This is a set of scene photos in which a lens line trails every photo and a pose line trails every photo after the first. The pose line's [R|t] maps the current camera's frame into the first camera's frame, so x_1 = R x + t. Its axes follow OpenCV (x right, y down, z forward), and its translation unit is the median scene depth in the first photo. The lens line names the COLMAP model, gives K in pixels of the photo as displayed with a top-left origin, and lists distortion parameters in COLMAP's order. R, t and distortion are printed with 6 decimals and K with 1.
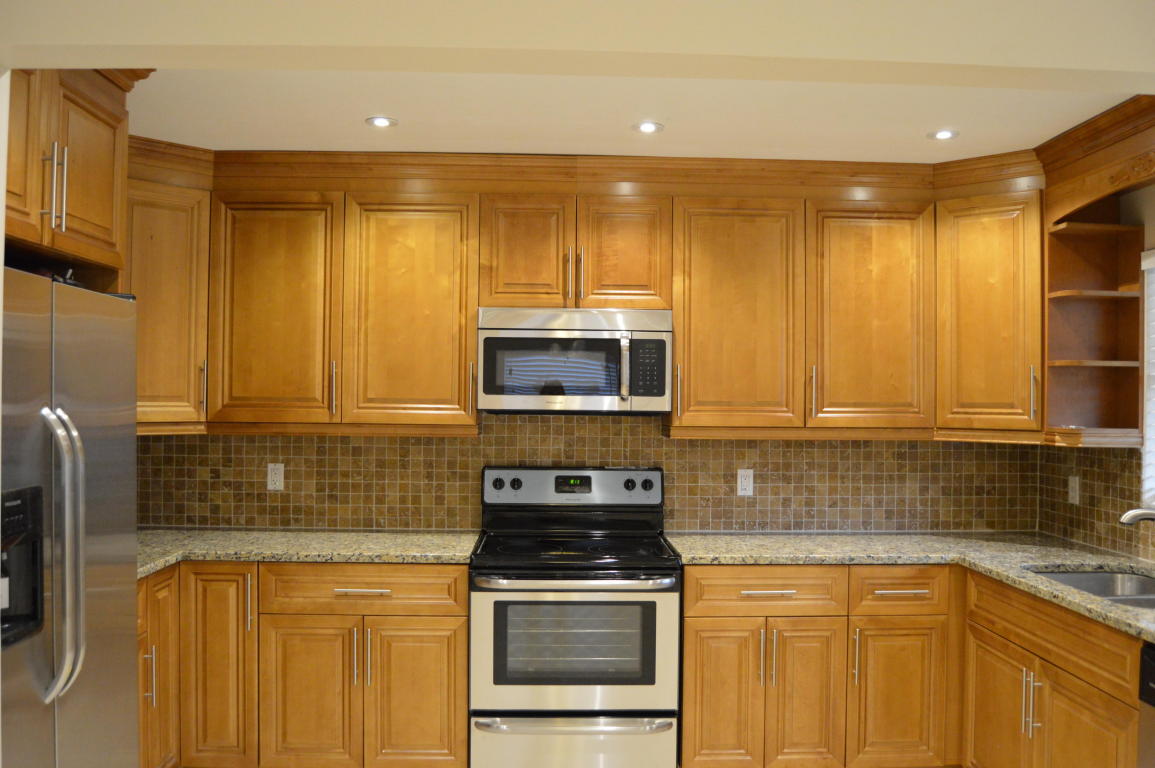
lens RADIAL K [[961.5, 0, 578.3], [0, 961.5, 385.3], [0, 0, 1]] dist [-0.055284, 0.002875]
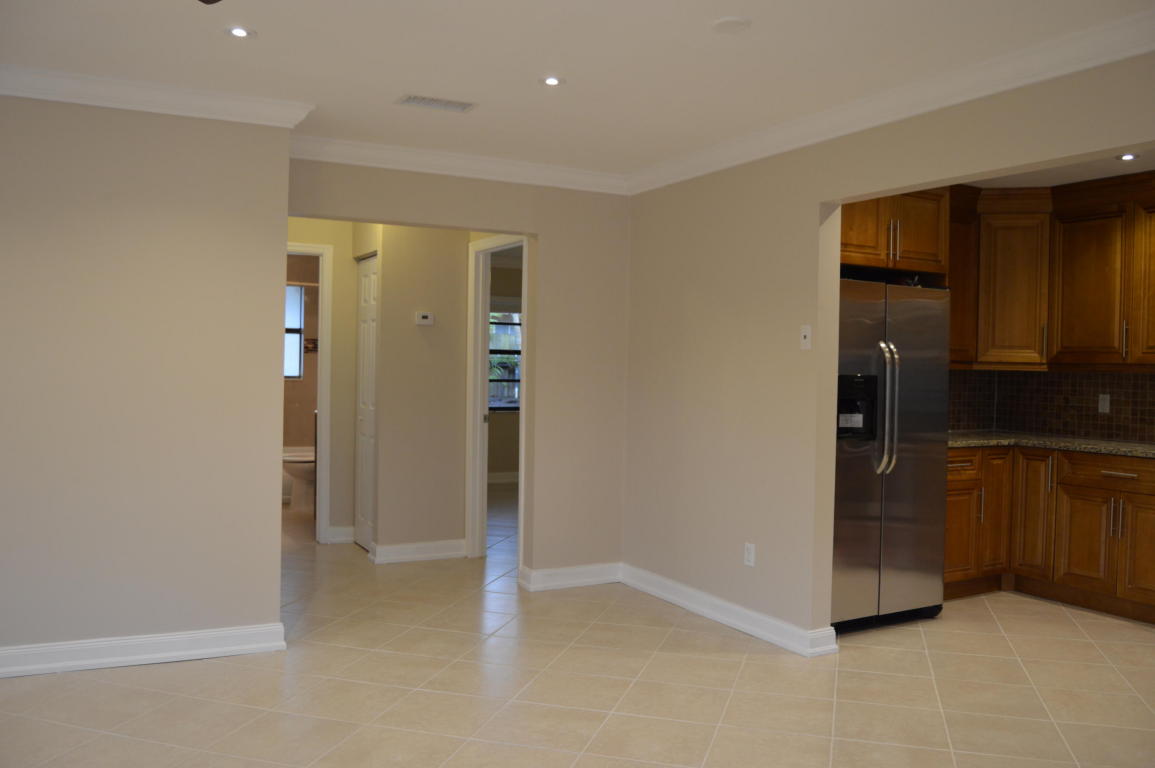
lens RADIAL K [[961.5, 0, 577.6], [0, 961.5, 382.8], [0, 0, 1]] dist [-0.055284, 0.002875]
pose [[0.452089, 0.014345, -0.891857, 0.634537], [-0.005370, 0.999896, 0.013360, 0.053424], [0.891957, -0.001251, 0.452119, -0.372110]]
